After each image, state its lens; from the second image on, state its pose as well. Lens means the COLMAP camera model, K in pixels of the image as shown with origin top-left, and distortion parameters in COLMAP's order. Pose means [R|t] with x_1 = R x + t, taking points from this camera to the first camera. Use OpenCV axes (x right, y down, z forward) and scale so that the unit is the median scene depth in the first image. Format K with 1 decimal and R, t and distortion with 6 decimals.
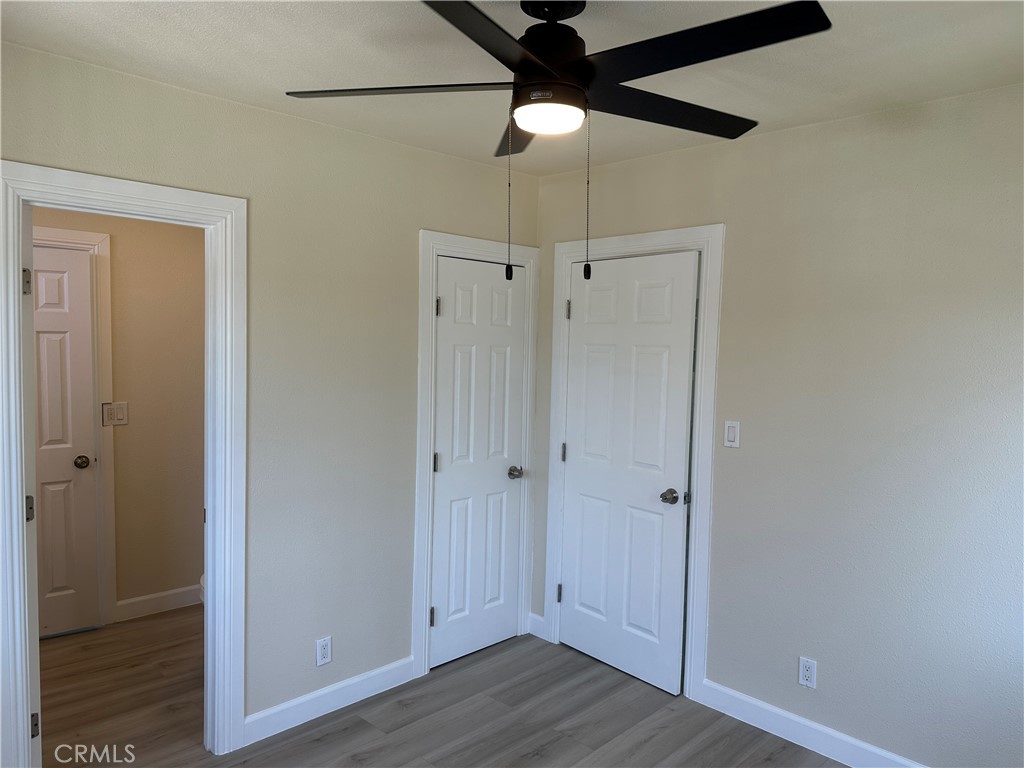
lens RADIAL K [[737.5, 0, 512.0], [0, 737.5, 386.2], [0, 0, 1]] dist [0.033774, -0.056741]
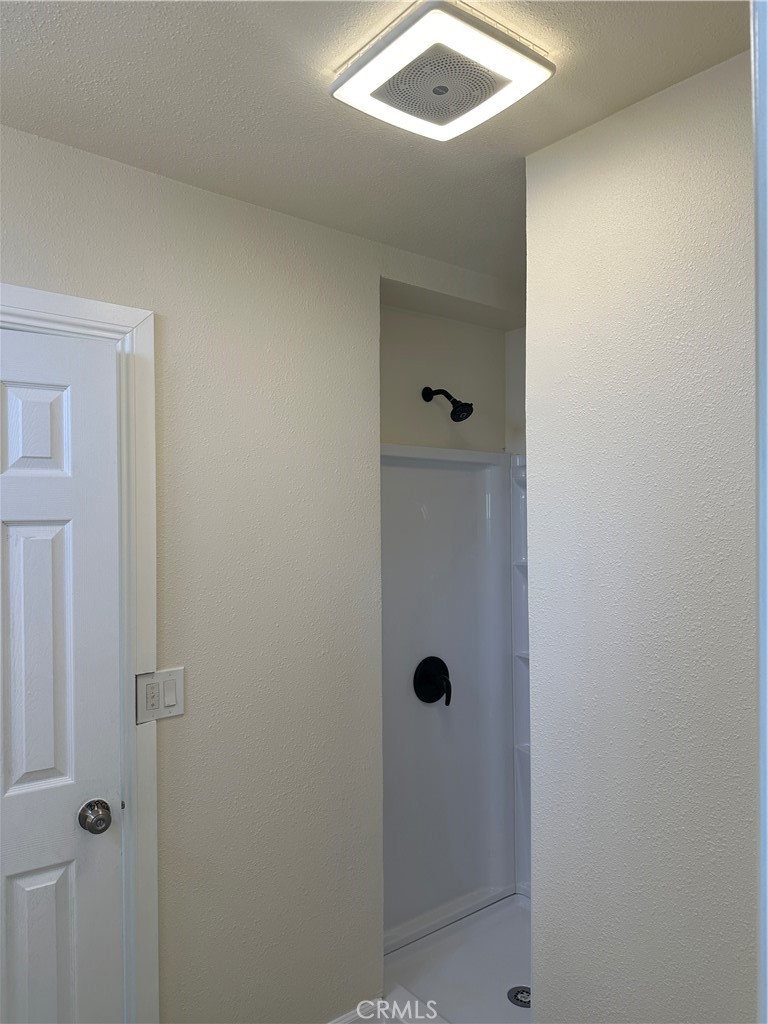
lens RADIAL K [[737.5, 0, 372.2], [0, 737.5, 519.2], [0, 0, 1]] dist [0.033774, -0.056741]
pose [[0.992243, -0.023931, -0.121985, -0.363132], [0.015851, 0.997641, -0.066785, -0.041587], [0.123296, 0.064333, 0.990283, 0.579706]]
